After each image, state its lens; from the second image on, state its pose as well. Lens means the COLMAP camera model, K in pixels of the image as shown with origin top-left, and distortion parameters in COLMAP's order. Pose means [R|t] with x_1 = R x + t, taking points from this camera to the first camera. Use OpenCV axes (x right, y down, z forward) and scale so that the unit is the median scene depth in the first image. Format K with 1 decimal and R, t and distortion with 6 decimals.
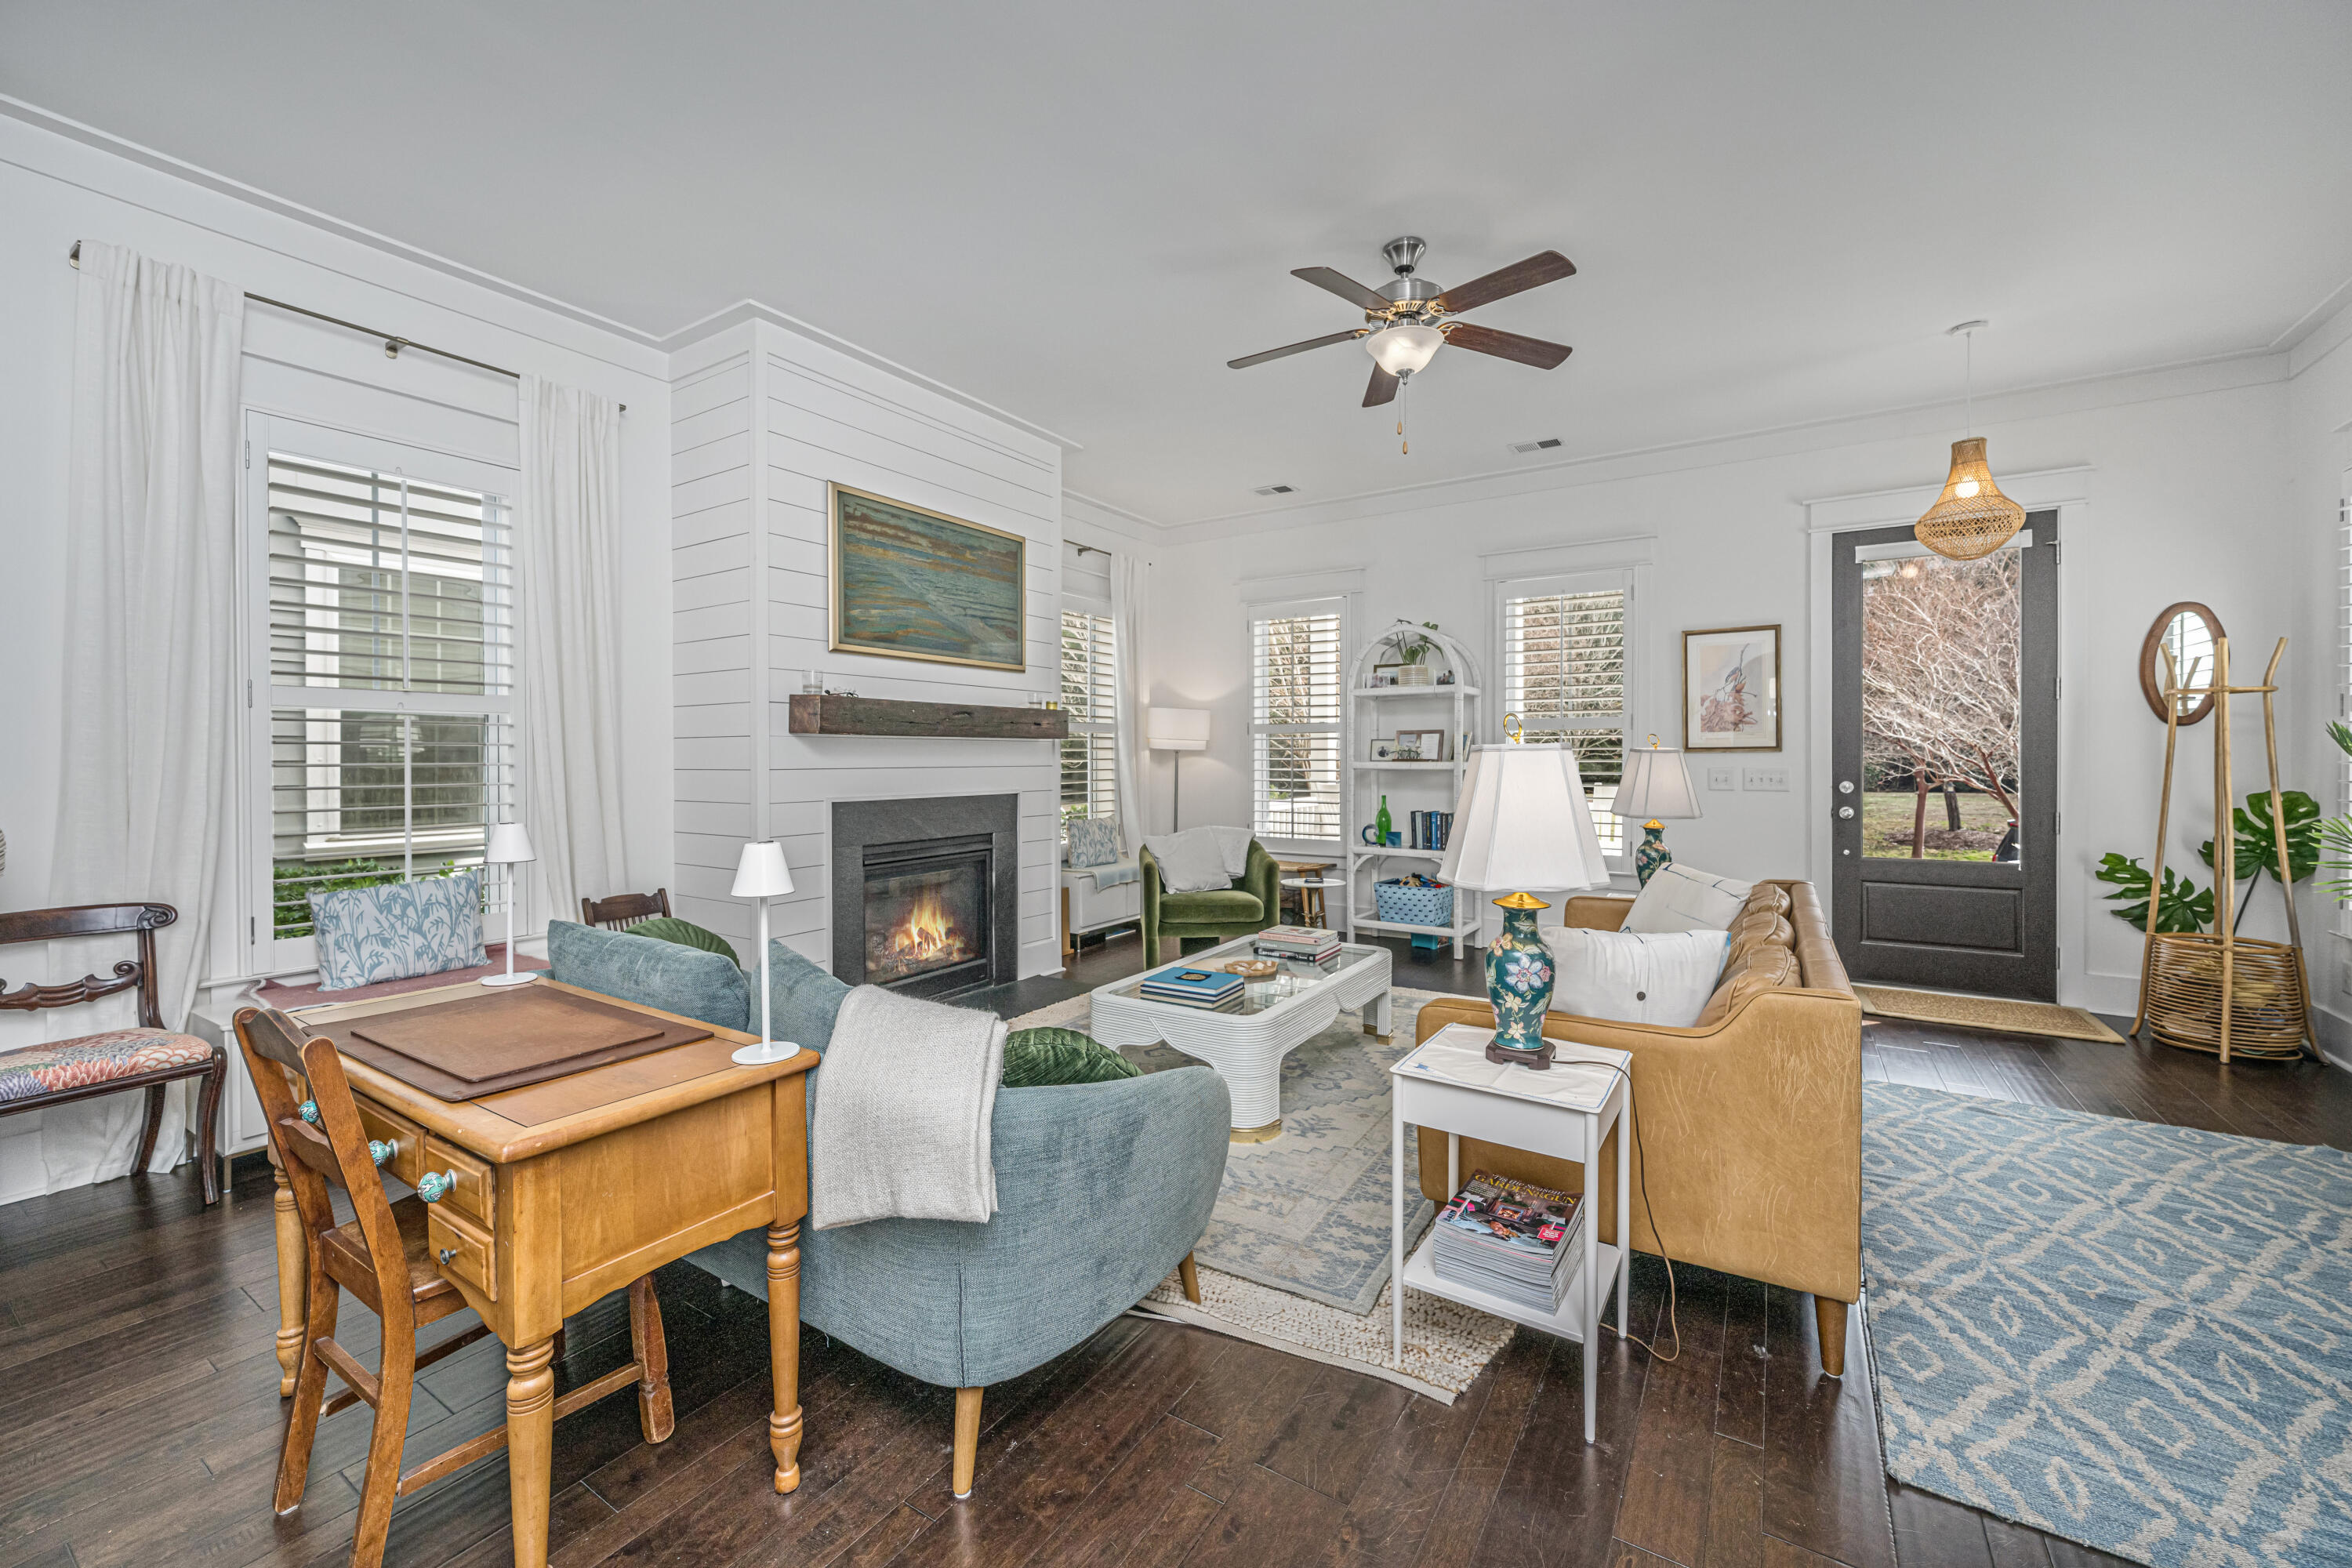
lens RADIAL K [[957.2, 0, 1176.0], [0, 957.2, 758.6], [0, 0, 1]] dist [0.011096, -0.000757]
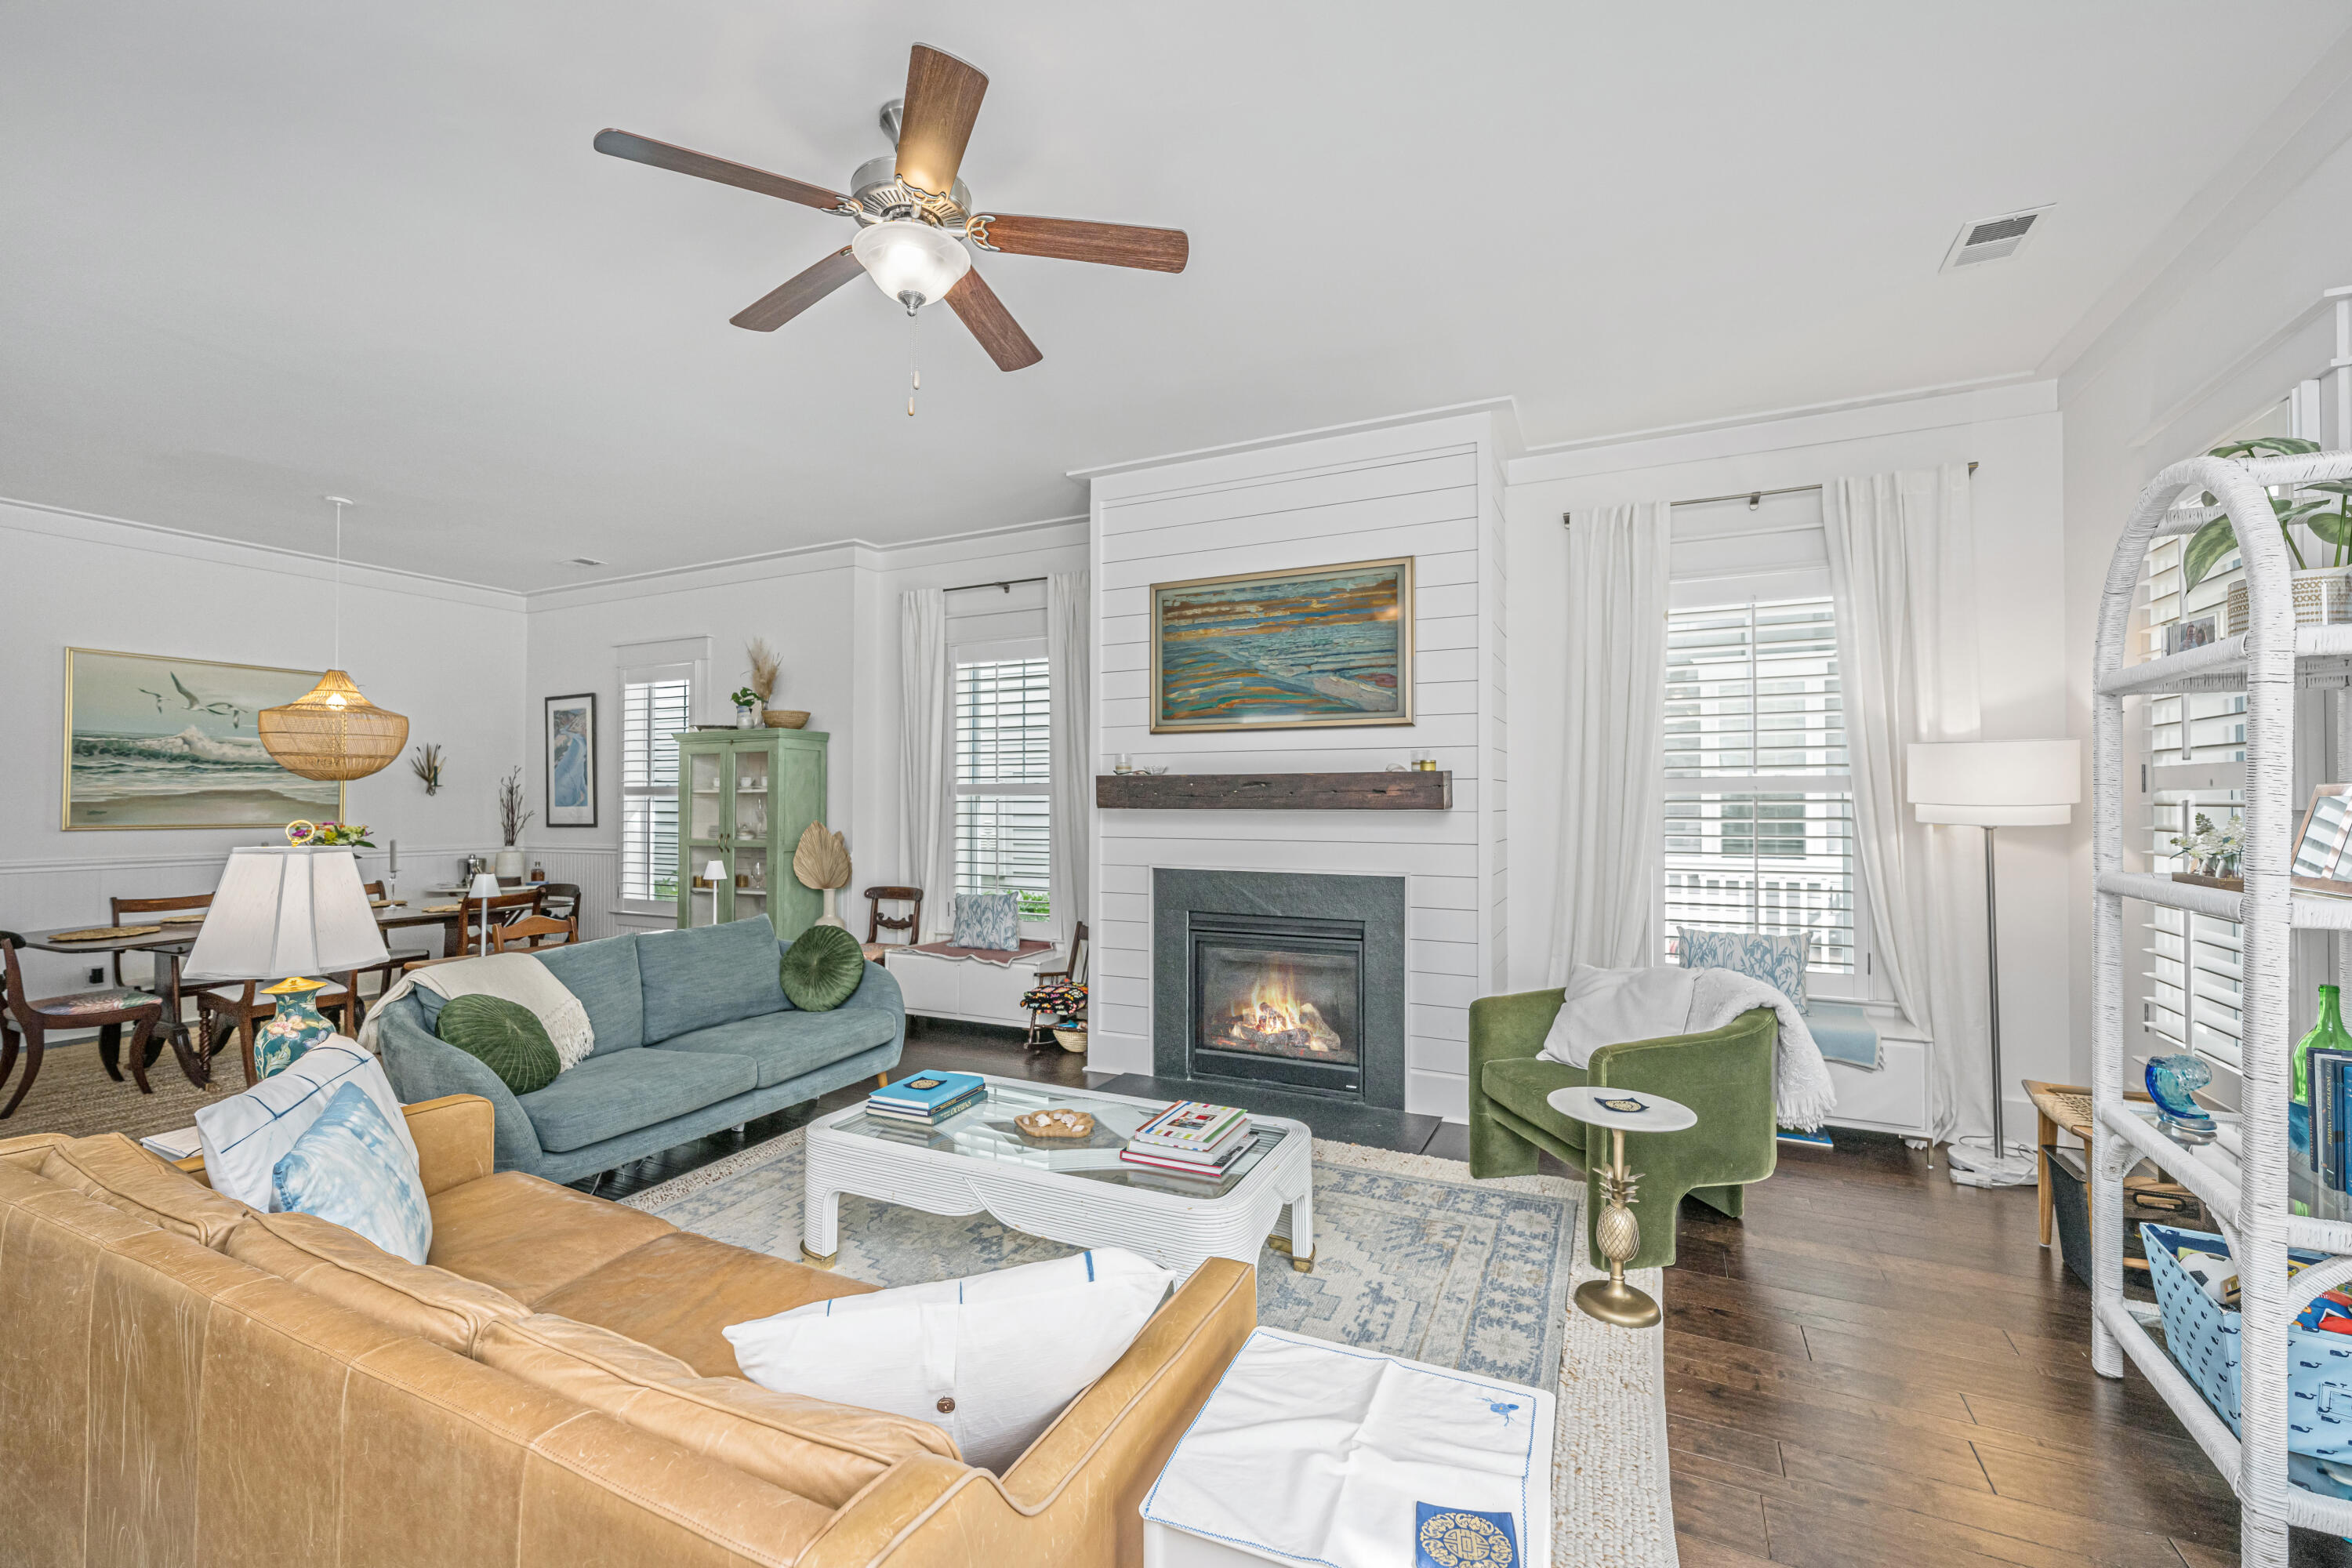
lens RADIAL K [[957.2, 0, 1170.8], [0, 957.2, 788.7], [0, 0, 1]] dist [0.011096, -0.000757]
pose [[0.114132, -0.013991, -0.993367, 0.682434], [-0.007023, 0.999864, -0.014890, -0.027064], [0.993441, 0.008676, 0.114018, 0.797976]]
